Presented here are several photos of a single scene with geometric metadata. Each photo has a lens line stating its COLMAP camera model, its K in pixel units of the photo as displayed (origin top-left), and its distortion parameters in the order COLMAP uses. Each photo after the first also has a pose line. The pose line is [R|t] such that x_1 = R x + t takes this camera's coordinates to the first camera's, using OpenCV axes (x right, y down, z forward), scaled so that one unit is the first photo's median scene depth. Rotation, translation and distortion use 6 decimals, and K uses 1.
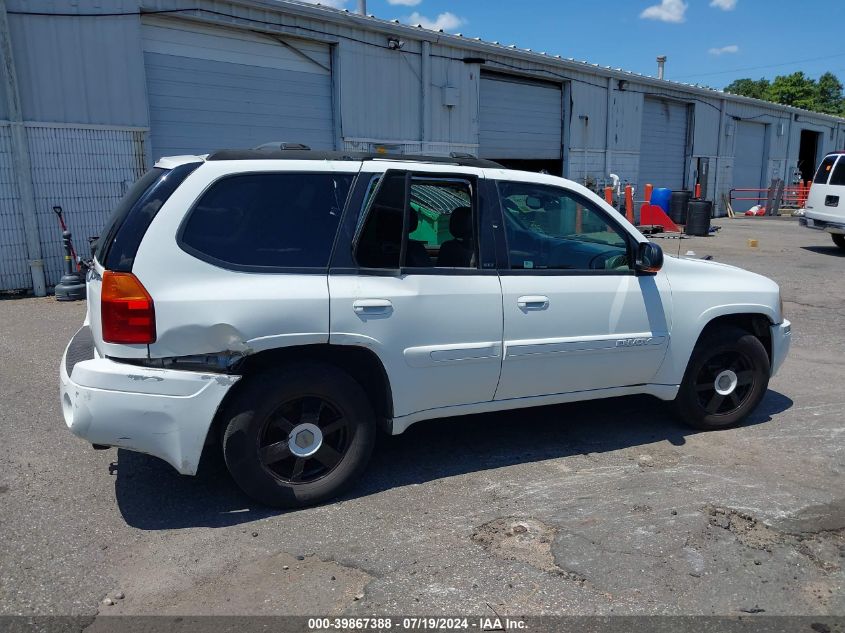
lens RADIAL K [[672.8, 0, 422.3], [0, 672.8, 318.4], [0, 0, 1]] dist [-0.010949, 0.018366]
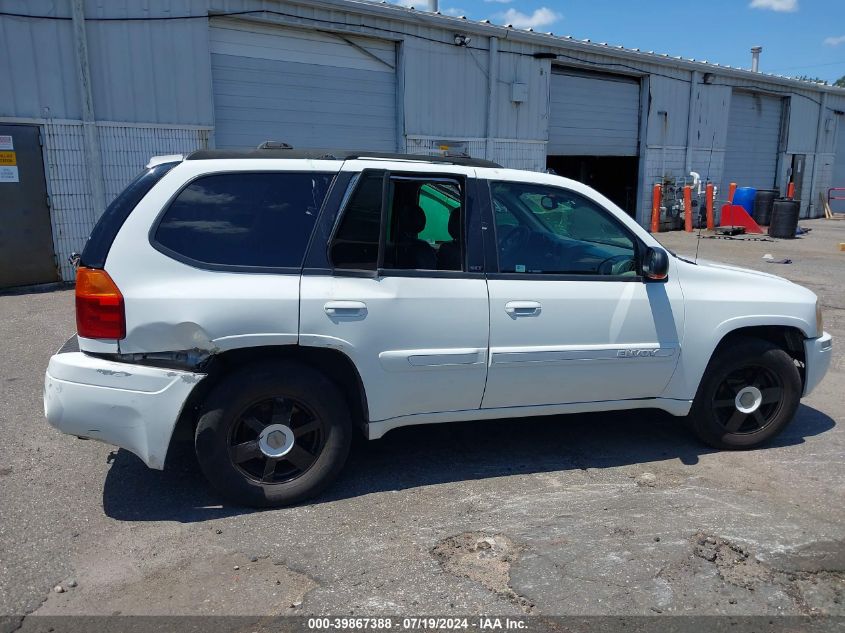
lens RADIAL K [[672.8, 0, 421.0], [0, 672.8, 317.9], [0, 0, 1]] dist [-0.010949, 0.018366]
pose [[0.991965, 0.029042, -0.123135, 0.140603], [-0.028607, 0.999577, 0.005299, -0.010869], [0.123237, -0.001734, 0.992376, 0.033944]]
